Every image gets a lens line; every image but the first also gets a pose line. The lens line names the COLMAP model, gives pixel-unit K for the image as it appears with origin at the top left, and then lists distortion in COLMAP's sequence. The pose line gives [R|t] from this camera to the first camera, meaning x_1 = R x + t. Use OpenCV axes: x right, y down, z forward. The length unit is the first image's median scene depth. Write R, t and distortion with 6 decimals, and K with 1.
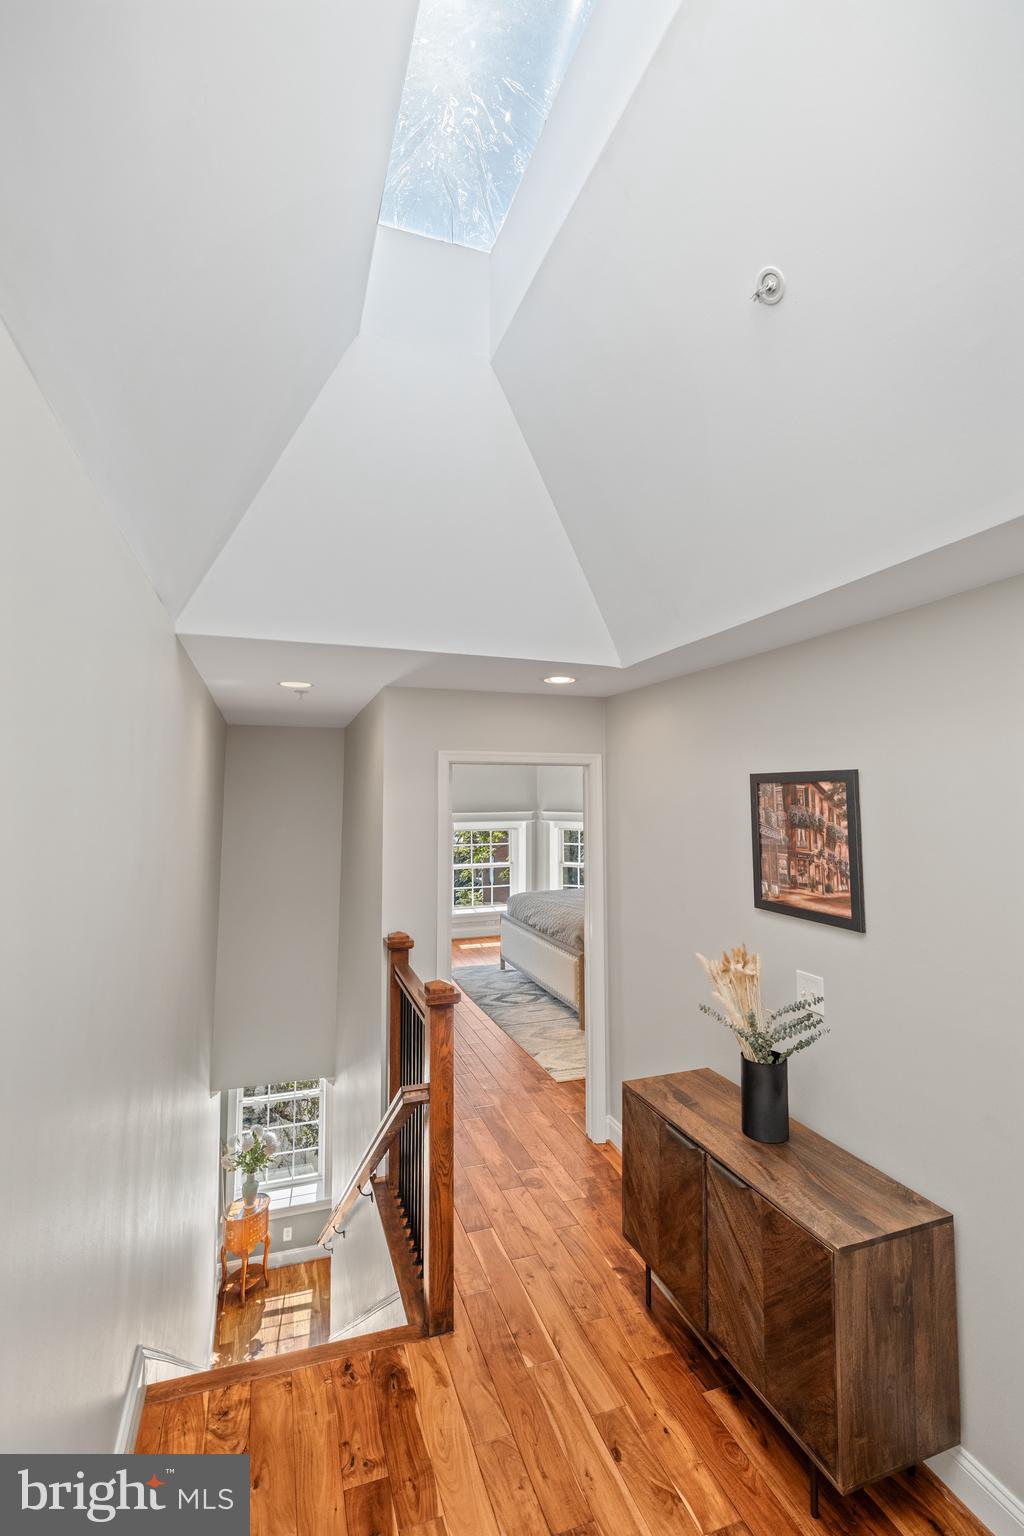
lens RADIAL K [[672.2, 0, 512.0], [0, 672.2, 768.0], [0, 0, 1]] dist [0.000322, -0.000005]
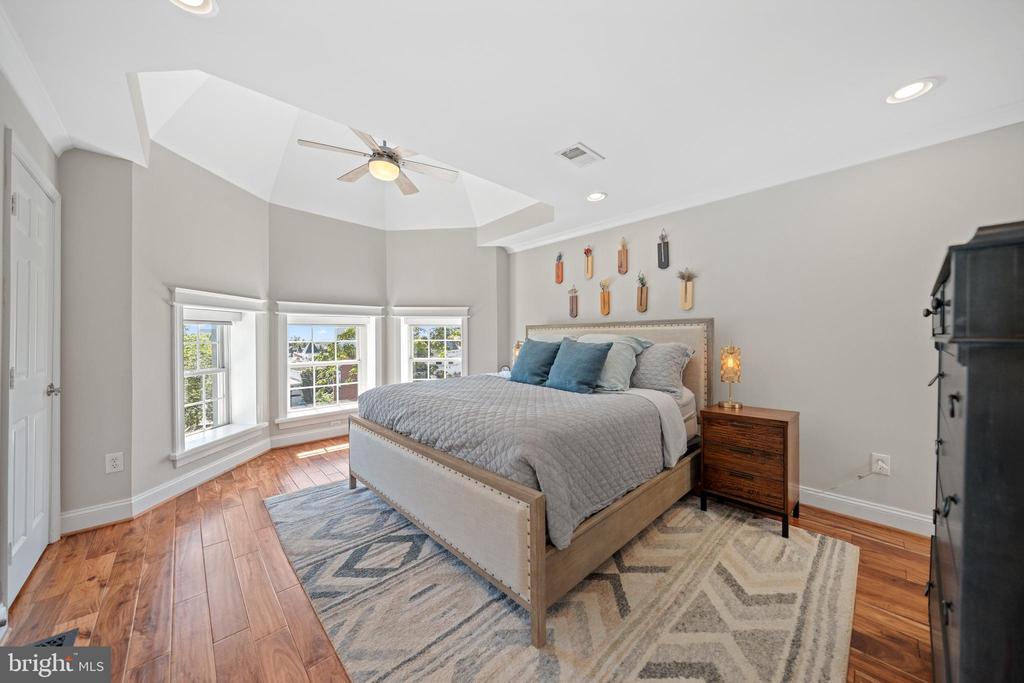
lens RADIAL K [[347.5, 0, 512.0], [0, 347.5, 341.5], [0, 0, 1]] dist [-0.000128, -0.000016]
pose [[0.909076, -0.013186, 0.416423, -0.009872], [-0.008839, 0.998664, 0.050919, 0.092212], [-0.416538, -0.049970, 0.907744, 0.476297]]
